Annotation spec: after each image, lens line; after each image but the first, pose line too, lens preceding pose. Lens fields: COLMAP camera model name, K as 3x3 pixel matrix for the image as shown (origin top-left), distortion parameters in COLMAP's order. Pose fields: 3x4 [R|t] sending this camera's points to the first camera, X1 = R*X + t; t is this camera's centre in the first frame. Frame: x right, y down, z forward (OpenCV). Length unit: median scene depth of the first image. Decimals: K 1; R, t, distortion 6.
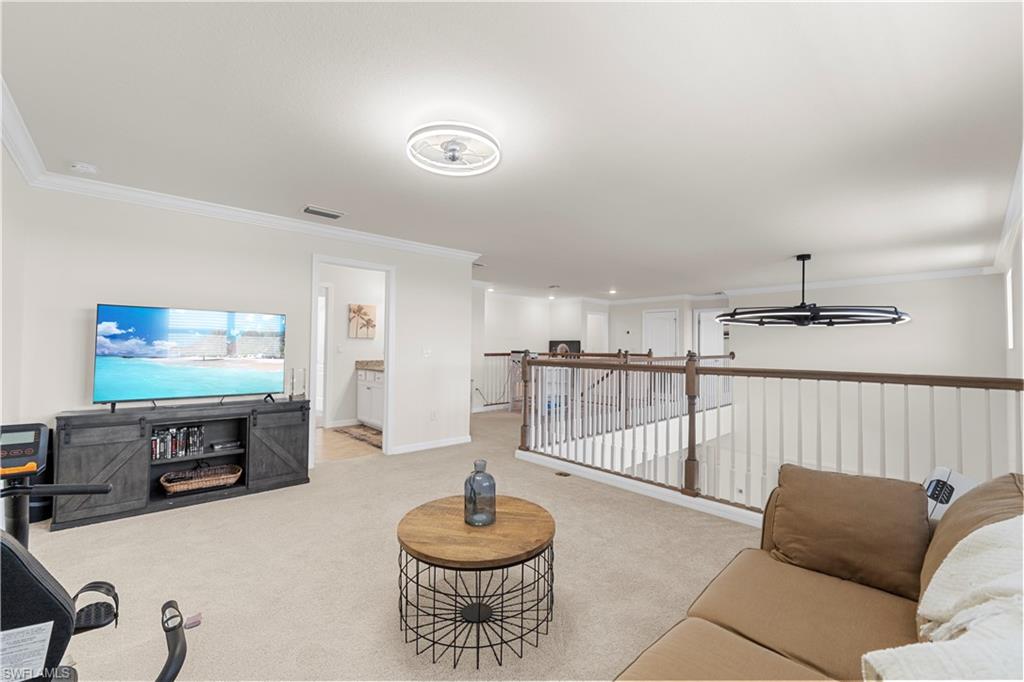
lens RADIAL K [[428.3, 0, 516.6], [0, 428.3, 340.1], [0, 0, 1]] dist [-0.003527, -0.000325]
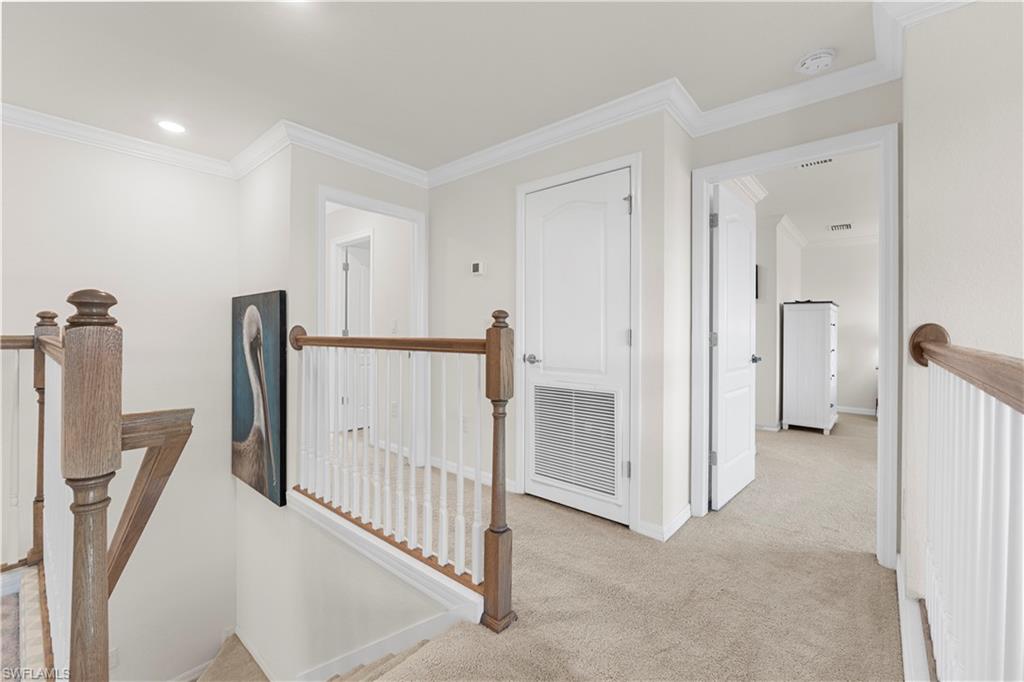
lens RADIAL K [[428.3, 0, 509.6], [0, 428.3, 336.8], [0, 0, 1]] dist [-0.003527, -0.000325]
pose [[0.994963, -0.005821, 0.100073, 0.256436], [0.003155, 0.999636, 0.026778, 0.022753], [-0.100193, -0.026327, 0.994620, 0.702349]]
